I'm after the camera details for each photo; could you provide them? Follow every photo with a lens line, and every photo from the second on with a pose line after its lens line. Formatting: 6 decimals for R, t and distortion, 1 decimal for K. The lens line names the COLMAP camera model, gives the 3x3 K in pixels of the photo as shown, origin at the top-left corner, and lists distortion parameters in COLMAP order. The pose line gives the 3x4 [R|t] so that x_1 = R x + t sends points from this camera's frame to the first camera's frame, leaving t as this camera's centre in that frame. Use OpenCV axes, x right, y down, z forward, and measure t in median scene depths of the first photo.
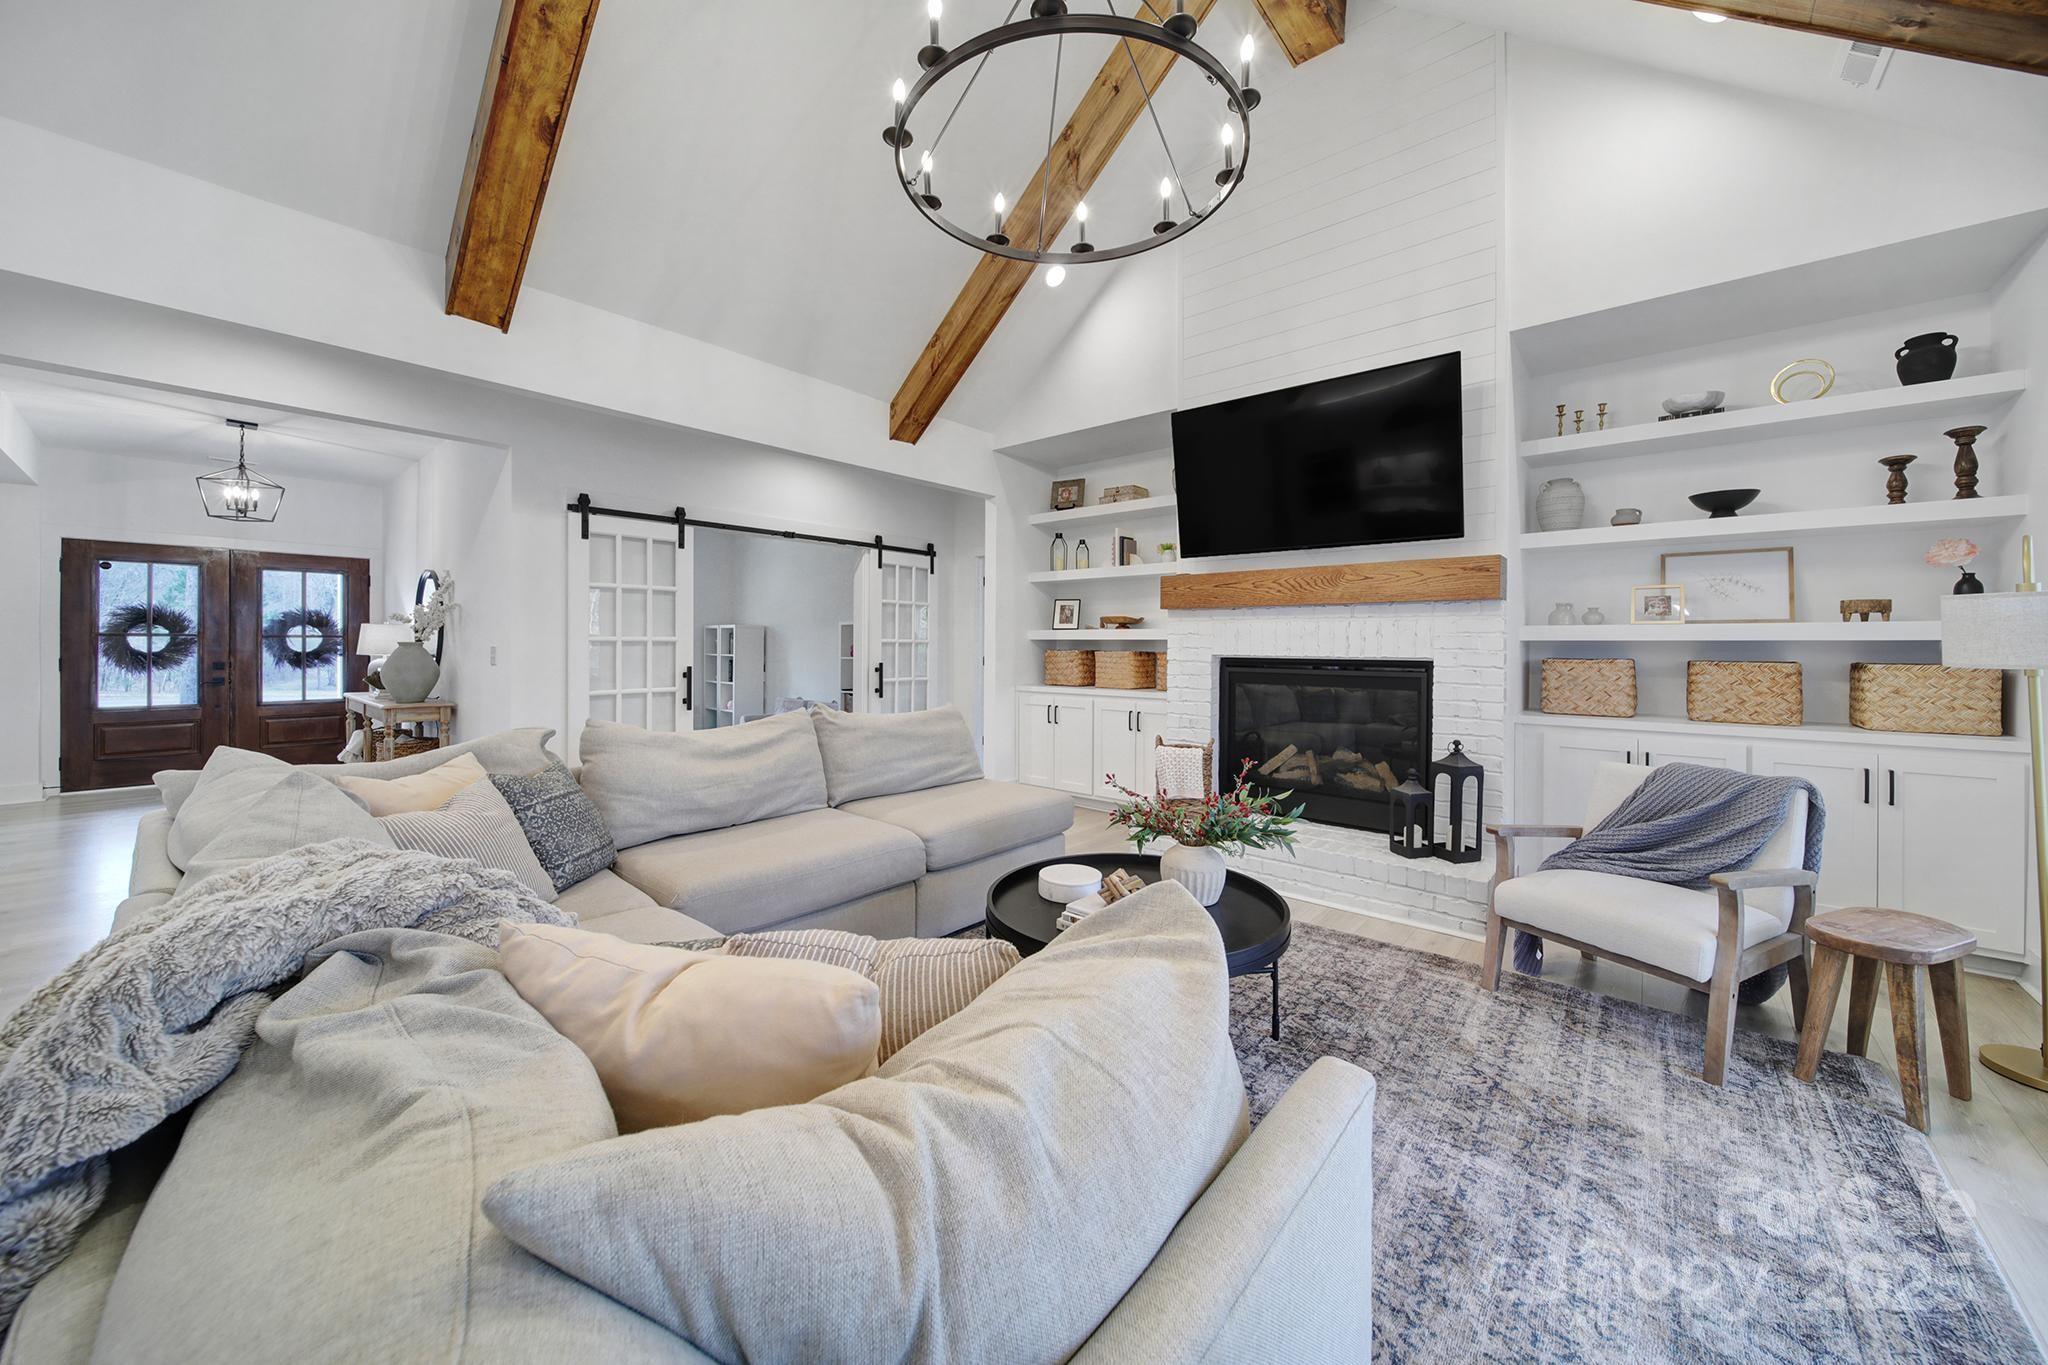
lens RADIAL K [[728.5, 0, 1024.1], [0, 728.5, 647.4], [0, 0, 1]] dist [-0.001095, -0.000155]
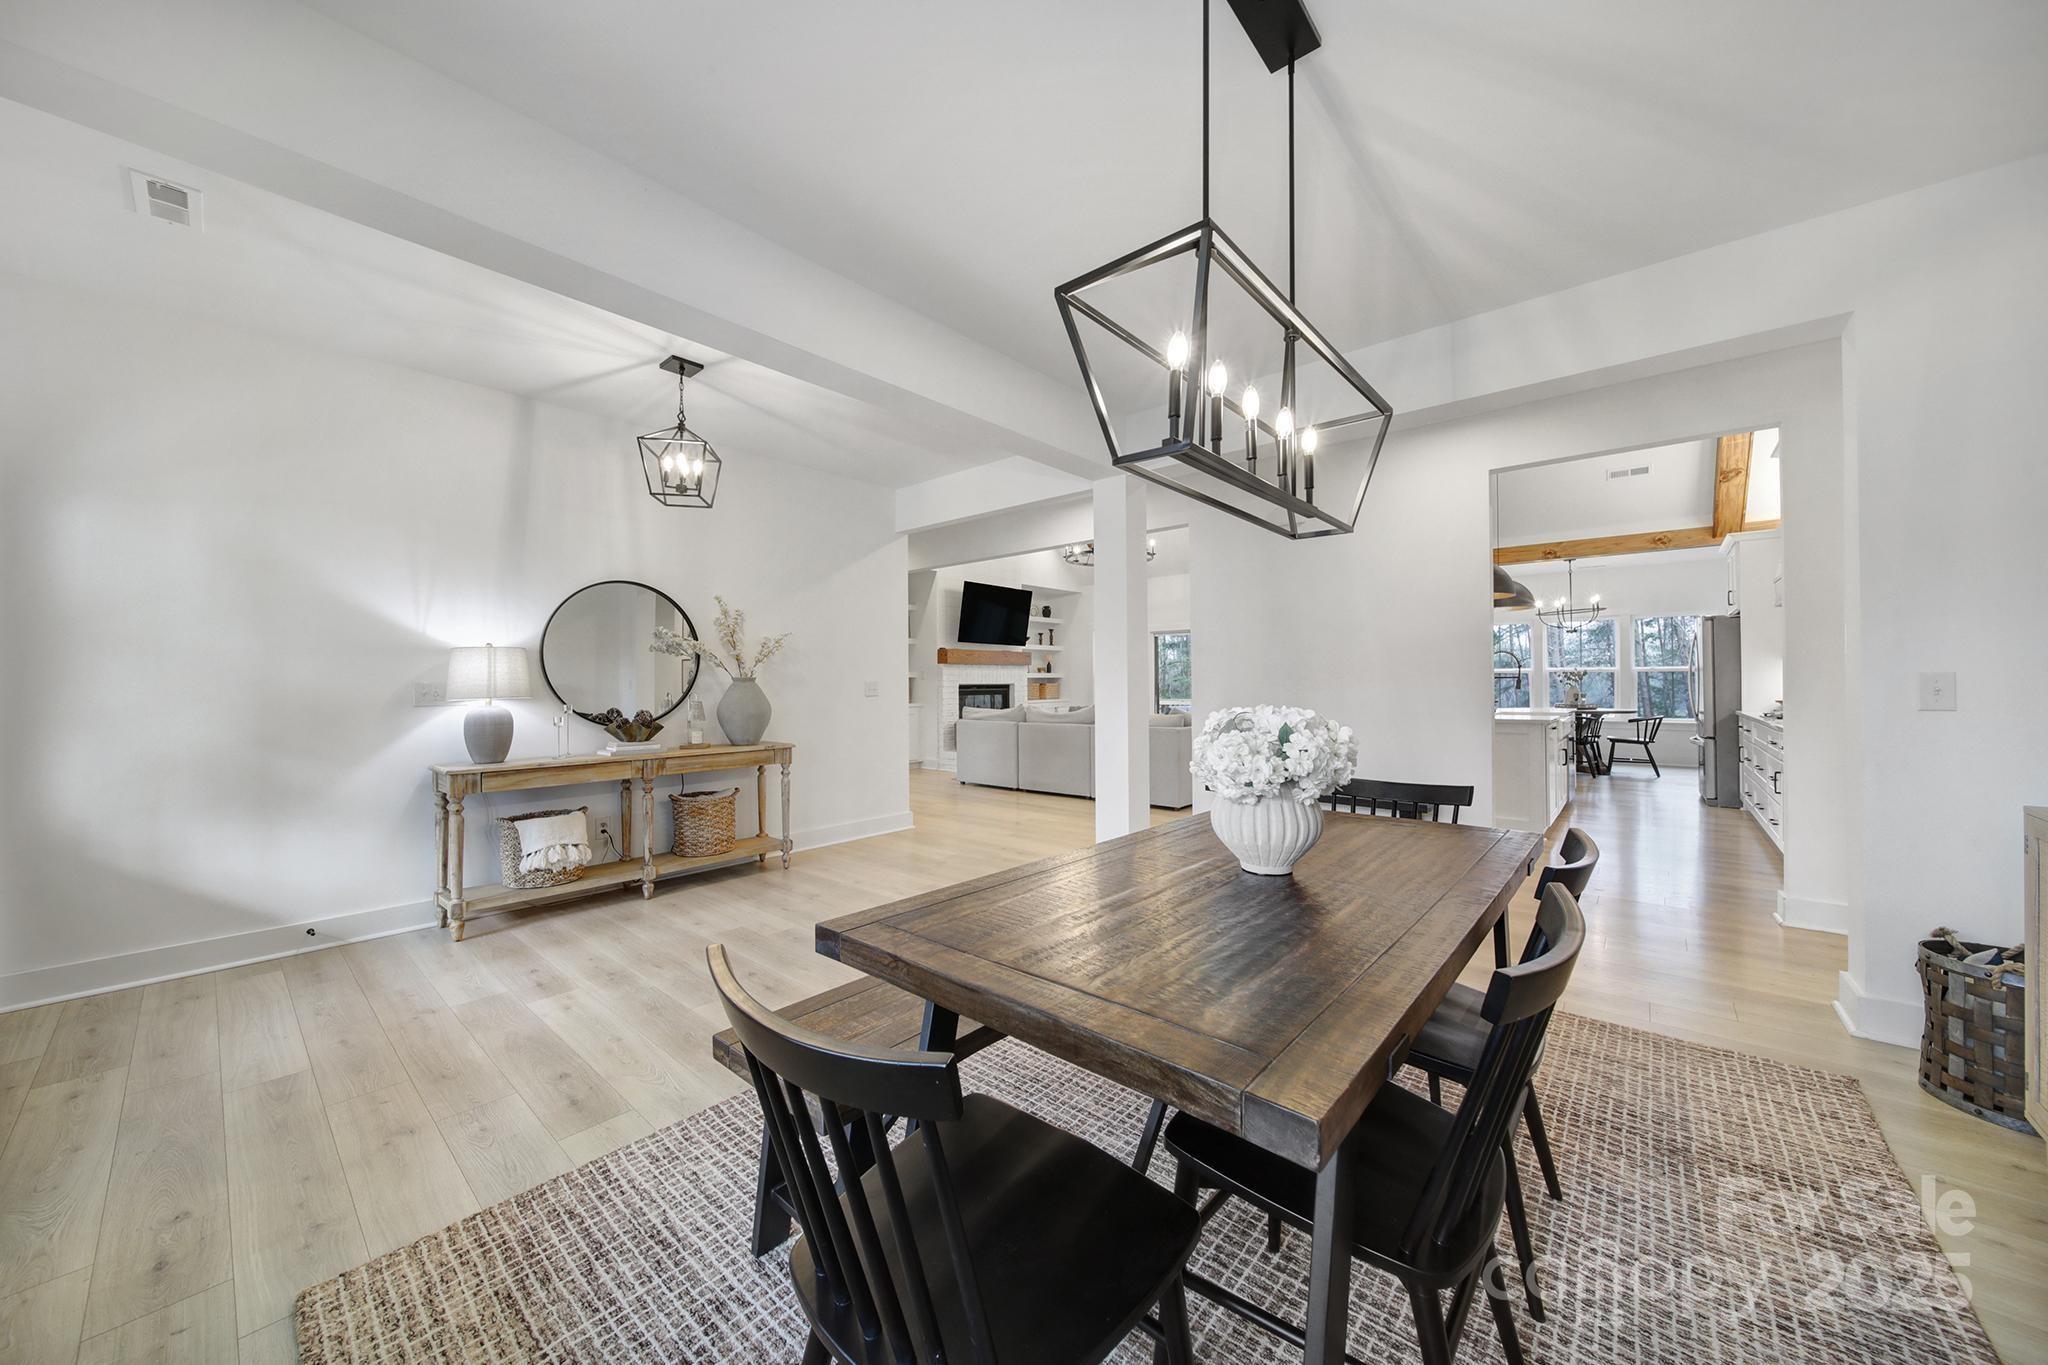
lens RADIAL K [[724.9, 0, 1024.0], [0, 724.9, 682.5], [0, 0, 1]] dist [0.000060, 0.000011]
pose [[0.007191, -0.001261, 0.999973, -2.591525], [0.014790, 0.999890, 0.001155, 0.008531], [-0.999865, 0.014781, 0.007209, 0.961243]]
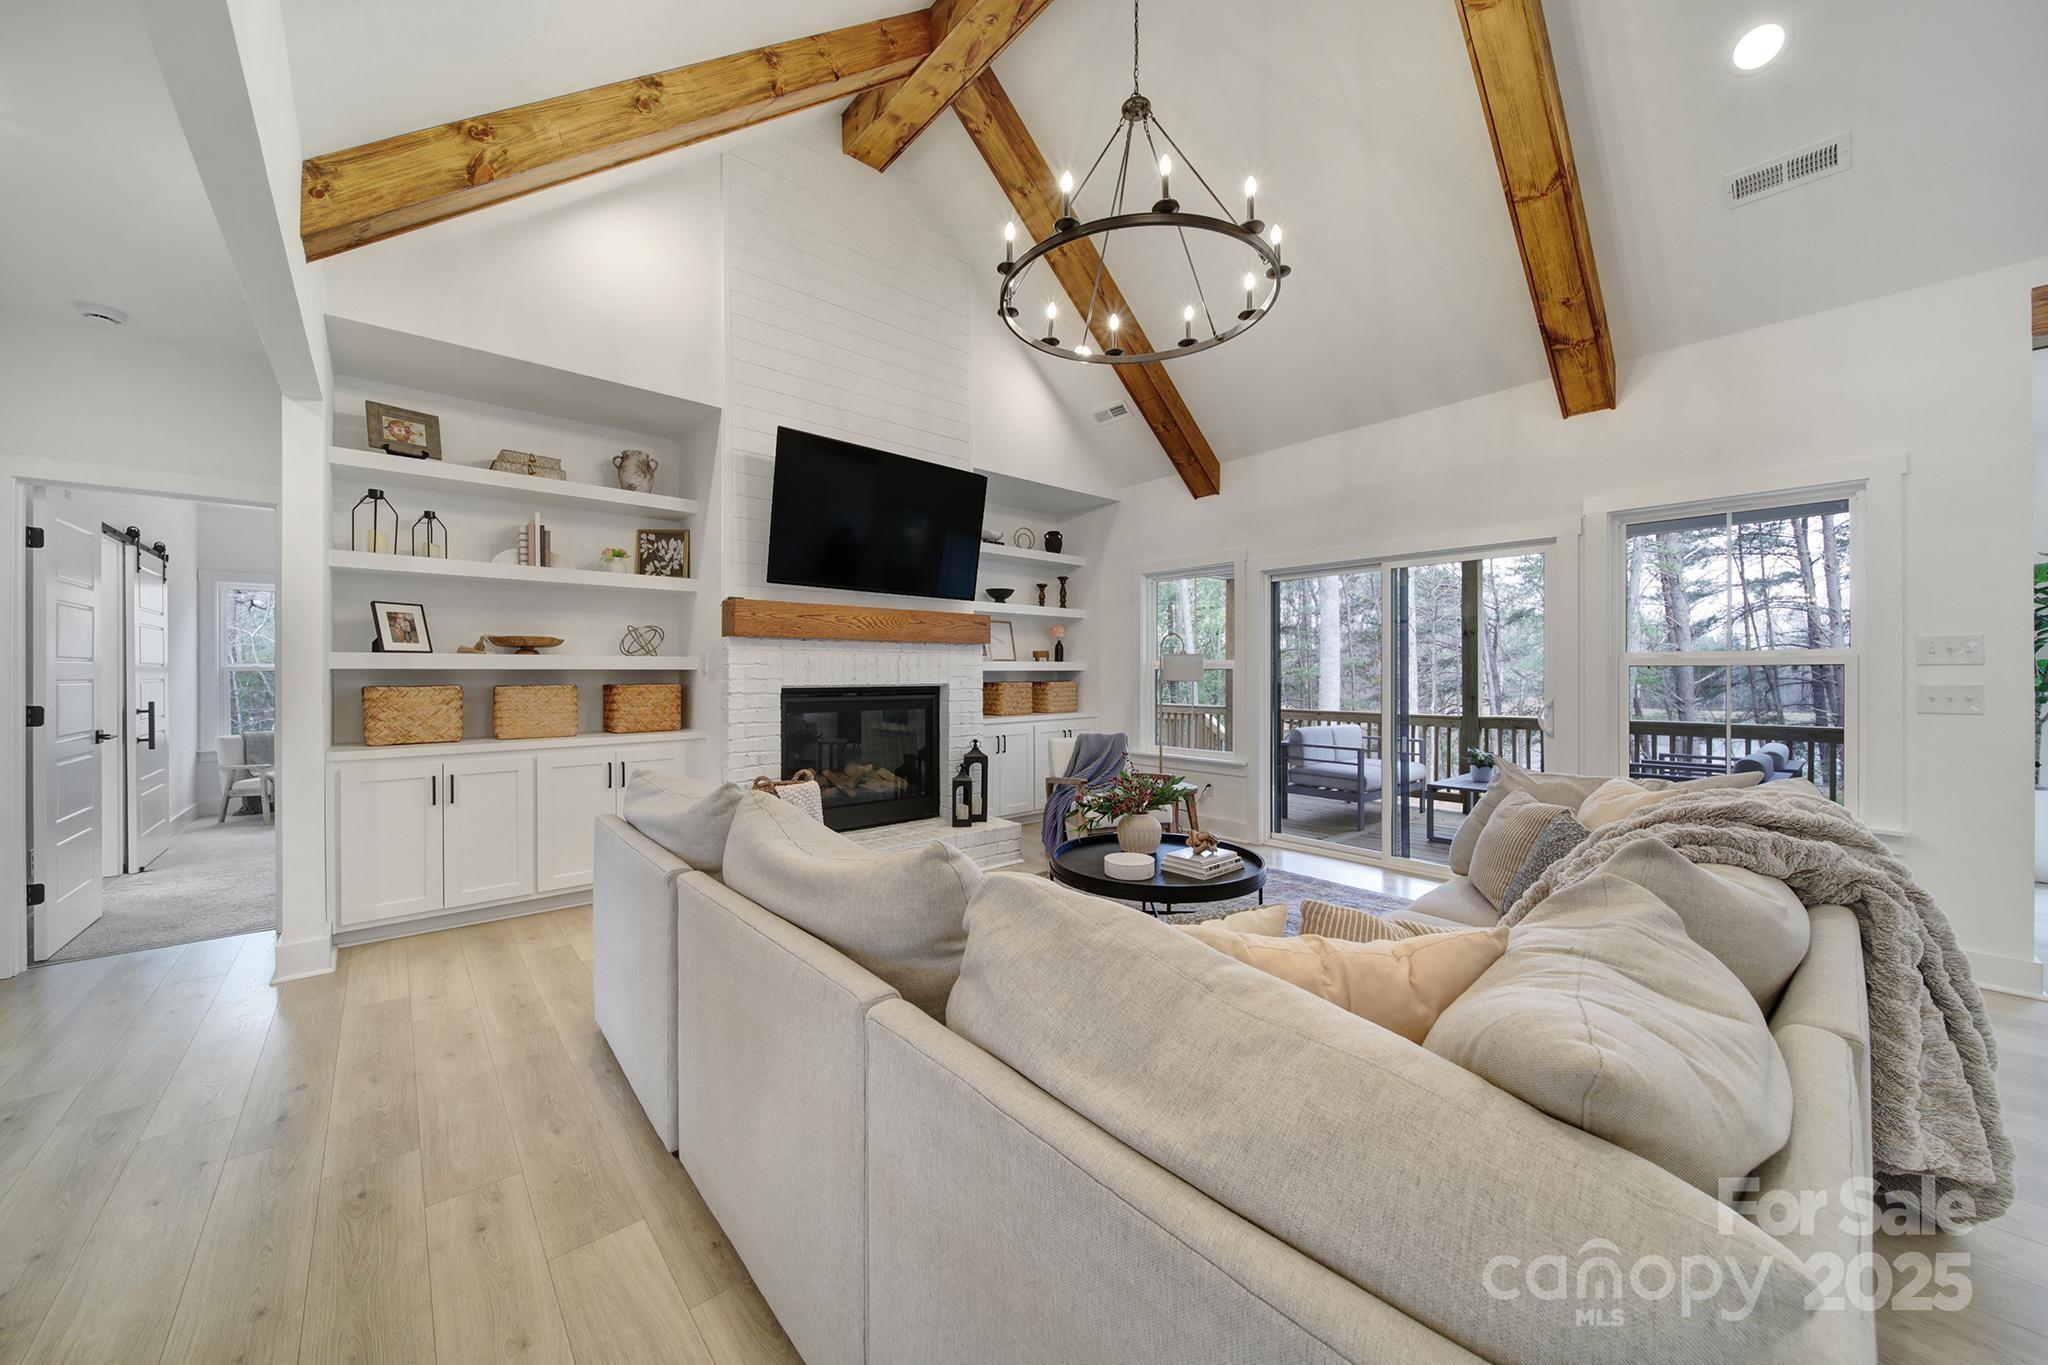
lens RADIAL K [[727.1, 0, 1029.2], [0, 727.1, 673.0], [0, 0, 1]] dist [-0.000915, 0.000018]
pose [[0.134750, -0.005296, 0.990865, -0.811954], [0.006887, 0.999967, 0.004408, -0.011181], [-0.990856, 0.006230, 0.134782, 0.678215]]
